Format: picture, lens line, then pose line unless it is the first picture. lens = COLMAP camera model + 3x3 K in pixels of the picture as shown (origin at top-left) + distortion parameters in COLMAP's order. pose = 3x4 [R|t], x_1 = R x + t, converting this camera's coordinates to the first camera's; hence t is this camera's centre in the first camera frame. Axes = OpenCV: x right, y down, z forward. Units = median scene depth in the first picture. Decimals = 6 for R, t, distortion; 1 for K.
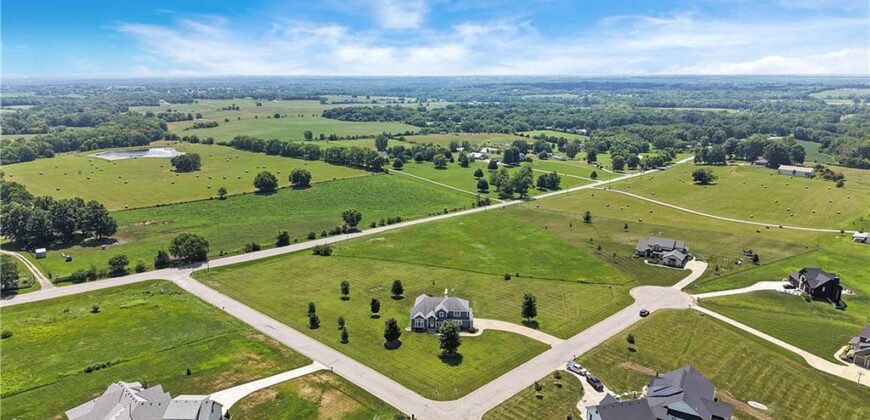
lens RADIAL K [[575.2, 0, 421.6], [0, 575.2, 206.8], [0, 0, 1]] dist [0.051096, -0.055286]
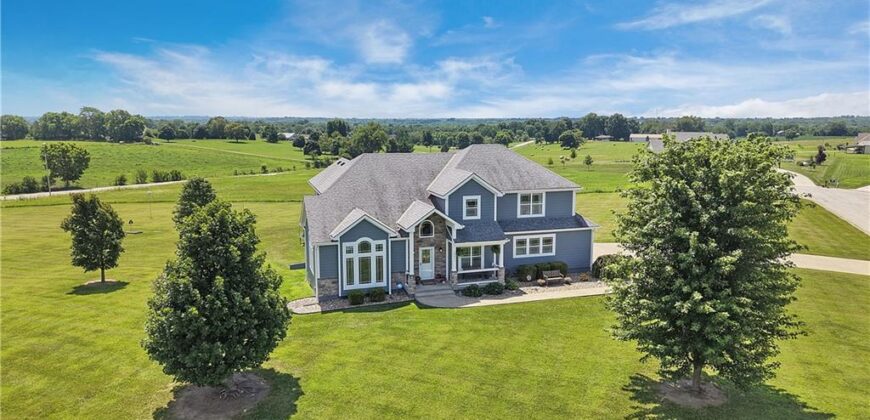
lens RADIAL K [[585.4, 0, 443.5], [0, 585.4, 209.6], [0, 0, 1]] dist [-0.004804, -0.003034]
pose [[0.917543, -0.058163, 0.393360, -0.044725], [0.084822, 0.995105, -0.050716, 0.167108], [-0.388485, 0.079900, 0.917985, 0.698902]]
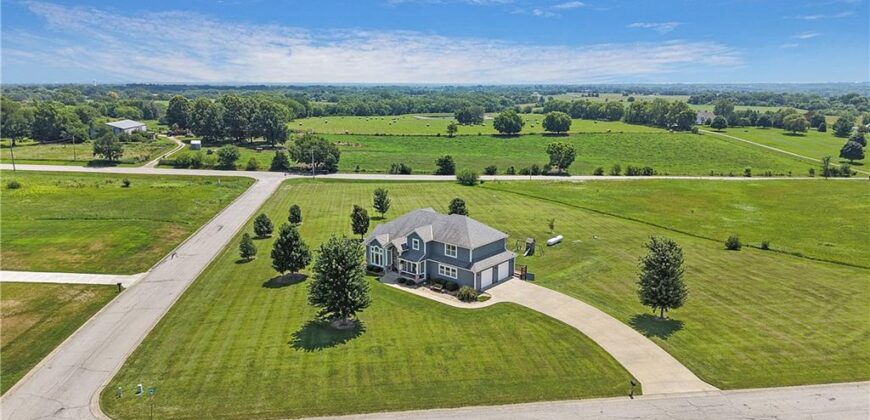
lens RADIAL K [[573.4, 0, 430.2], [0, 573.4, 203.8], [0, 0, 1]] dist [0.073798, -0.096065]
pose [[0.804442, 0.120111, -0.581762, 0.240275], [-0.131236, 0.991081, 0.023151, 0.124352], [0.579354, 0.057724, 0.813030, 0.564154]]
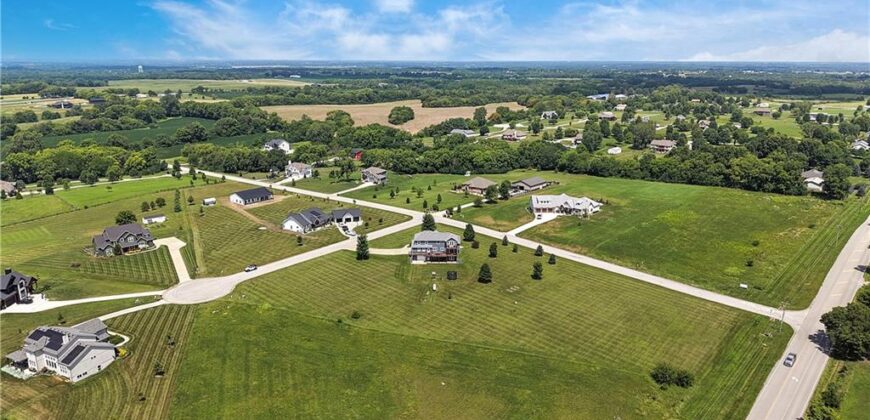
lens RADIAL K [[566.3, 0, 447.5], [0, 566.3, 197.0], [0, 0, 1]] dist [0.131782, -0.183275]
pose [[-0.995914, 0.015368, -0.088987, 0.103684], [-0.025927, 0.895269, 0.444770, -0.394528], [0.086503, 0.445260, -0.891213, 1.794307]]
